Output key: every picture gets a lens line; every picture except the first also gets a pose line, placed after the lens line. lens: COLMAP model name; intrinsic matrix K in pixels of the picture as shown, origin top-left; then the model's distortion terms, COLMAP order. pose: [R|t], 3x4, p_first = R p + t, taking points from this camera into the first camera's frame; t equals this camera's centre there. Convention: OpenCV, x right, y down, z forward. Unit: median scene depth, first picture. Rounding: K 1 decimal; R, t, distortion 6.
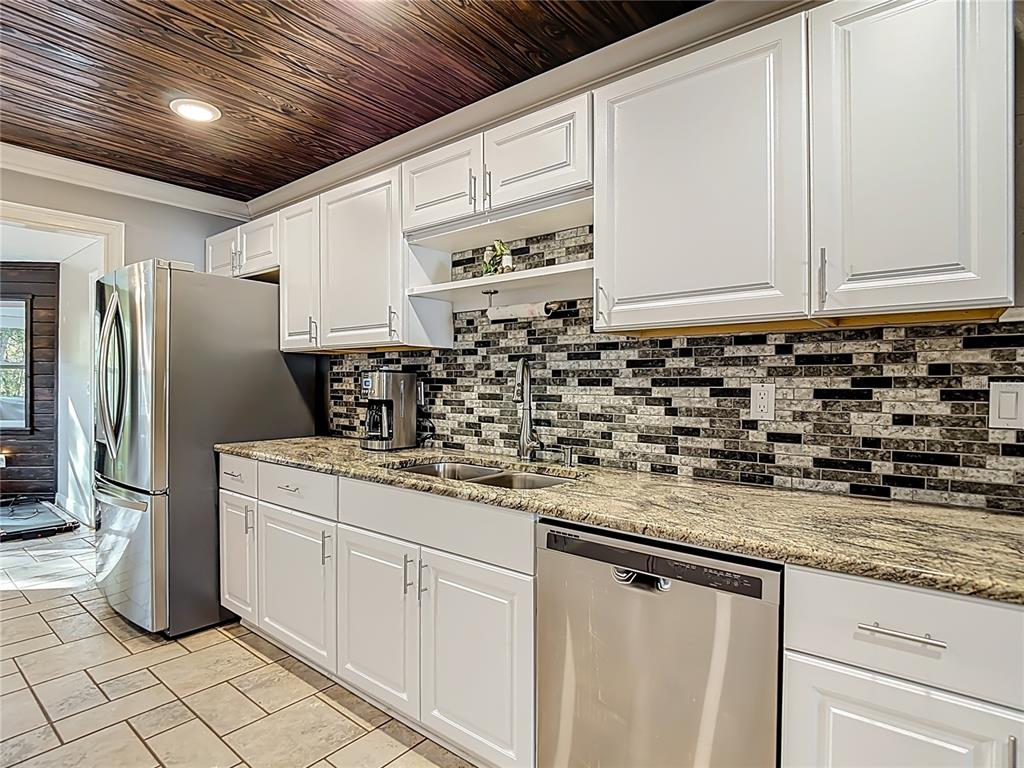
lens RADIAL K [[549.0, 0, 521.7], [0, 549.0, 389.2], [0, 0, 1]] dist [-0.003811, -0.006419]
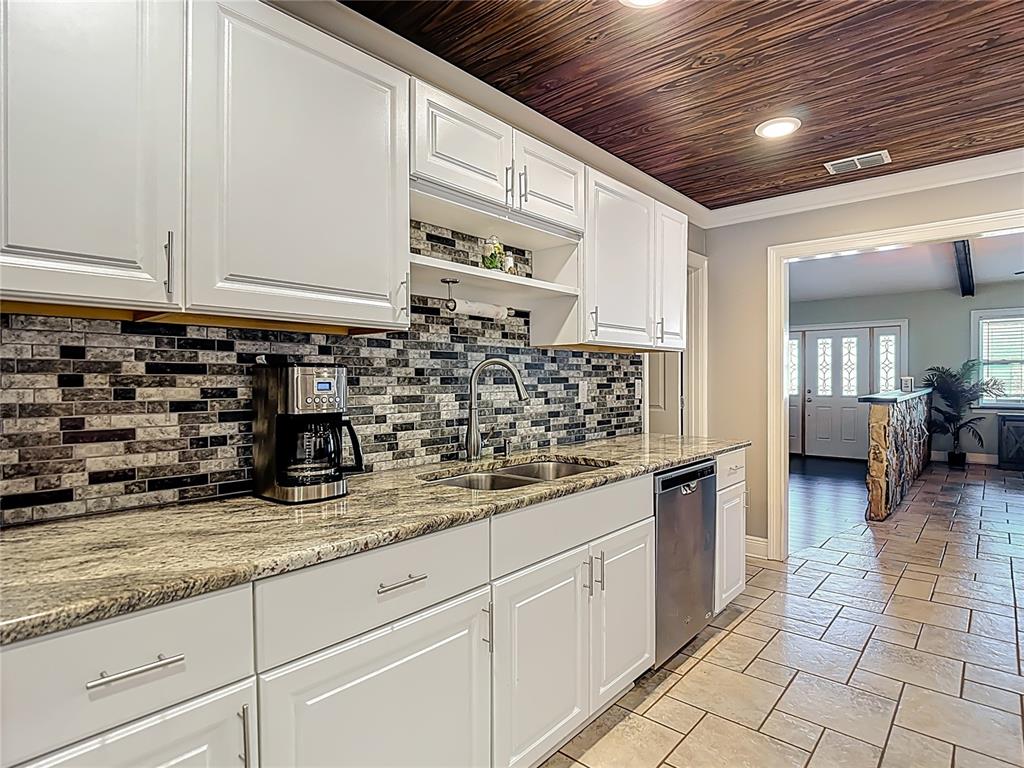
lens RADIAL K [[549.0, 0, 518.3], [0, 549.0, 386.8], [0, 0, 1]] dist [-0.003811, -0.006419]
pose [[0.040964, -0.019438, 0.998972, -1.024928], [0.013169, 0.999734, 0.018912, -0.021953], [-0.999074, 0.012381, 0.041209, 0.922285]]
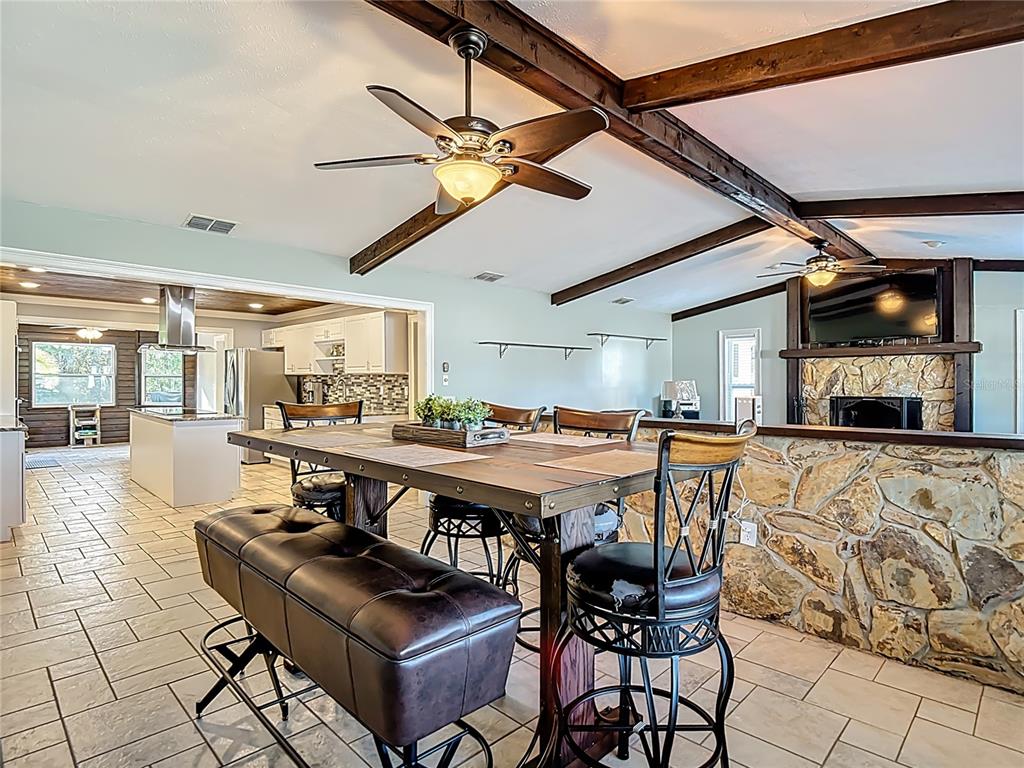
lens RADIAL K [[549.0, 0, 513.4], [0, 549.0, 382.1], [0, 0, 1]] dist [-0.003811, -0.006419]
pose [[0.993679, -0.005208, -0.112140, 1.591727], [0.004755, 0.999979, -0.004308, -0.015788], [0.112160, 0.003748, 0.993683, -2.581326]]
